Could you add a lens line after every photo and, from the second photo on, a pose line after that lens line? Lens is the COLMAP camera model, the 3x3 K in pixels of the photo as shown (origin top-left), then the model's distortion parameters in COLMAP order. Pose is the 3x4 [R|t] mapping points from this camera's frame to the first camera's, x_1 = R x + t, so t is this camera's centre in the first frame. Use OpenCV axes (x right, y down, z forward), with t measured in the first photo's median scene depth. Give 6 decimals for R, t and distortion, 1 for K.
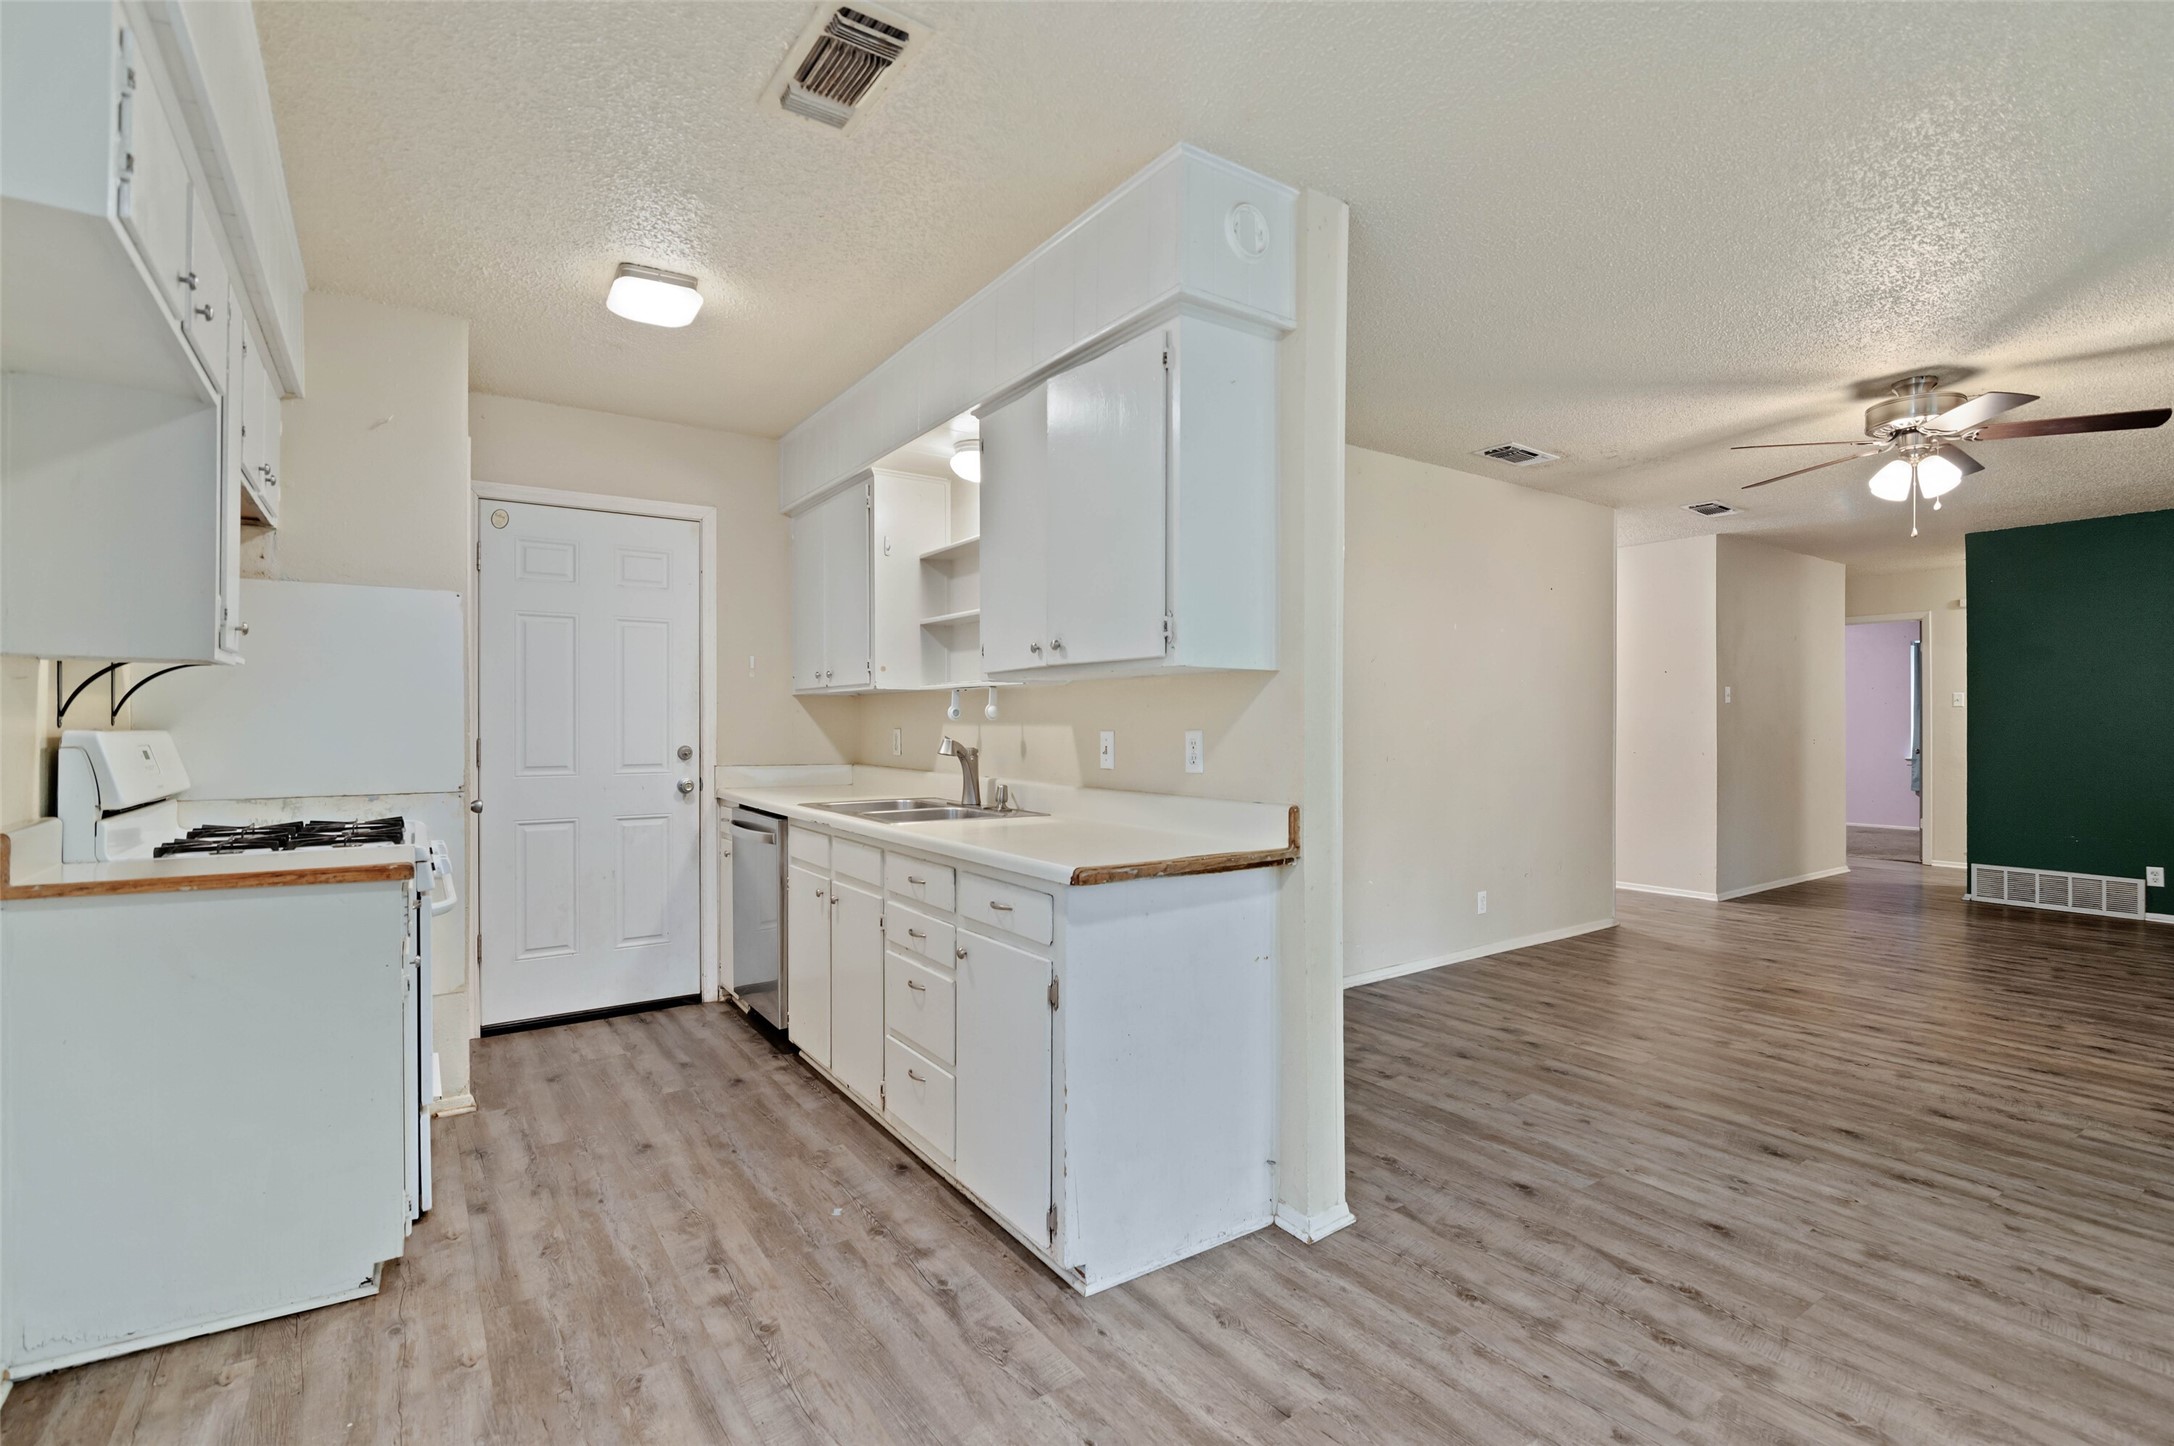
lens RADIAL K [[1009.0, 0, 1091.0], [0, 1009.0, 720.1], [0, 0, 1]] dist [-0.001747, 0.001031]
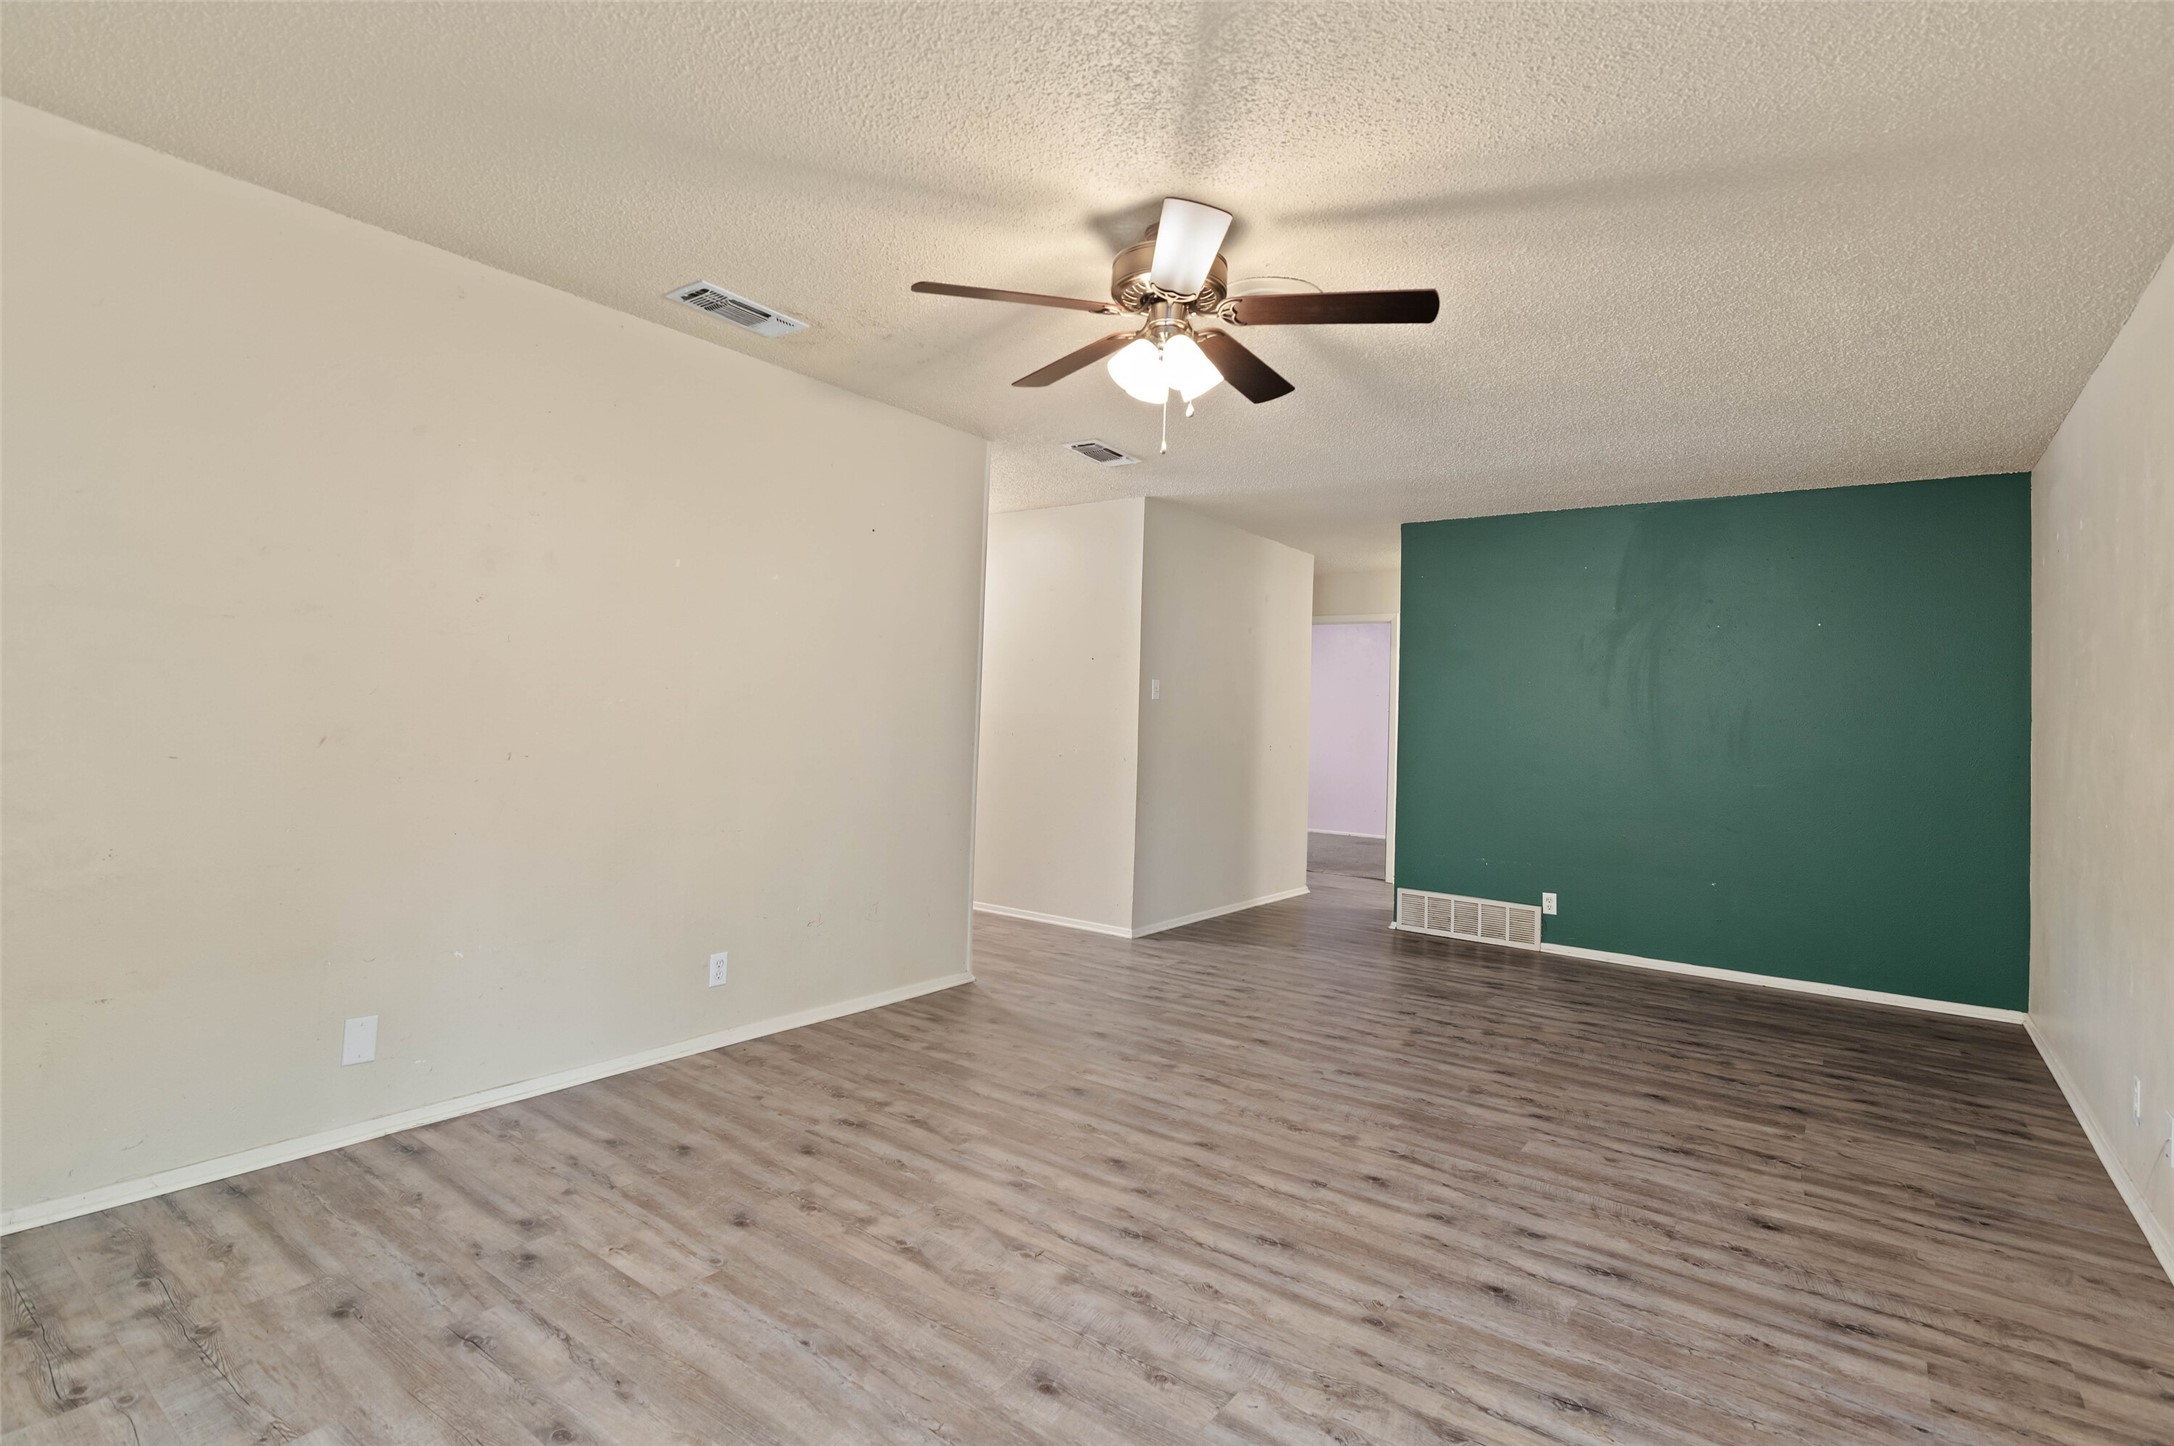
lens RADIAL K [[1057.4, 0, 1076.0], [0, 1057.4, 669.6], [0, 0, 1]] dist [0.000778, 0.000367]
pose [[0.951688, 0.048454, 0.303221, 0.337540], [-0.036345, 0.998305, -0.045454, 0.001619], [-0.304910, 0.032237, 0.951836, 0.203780]]
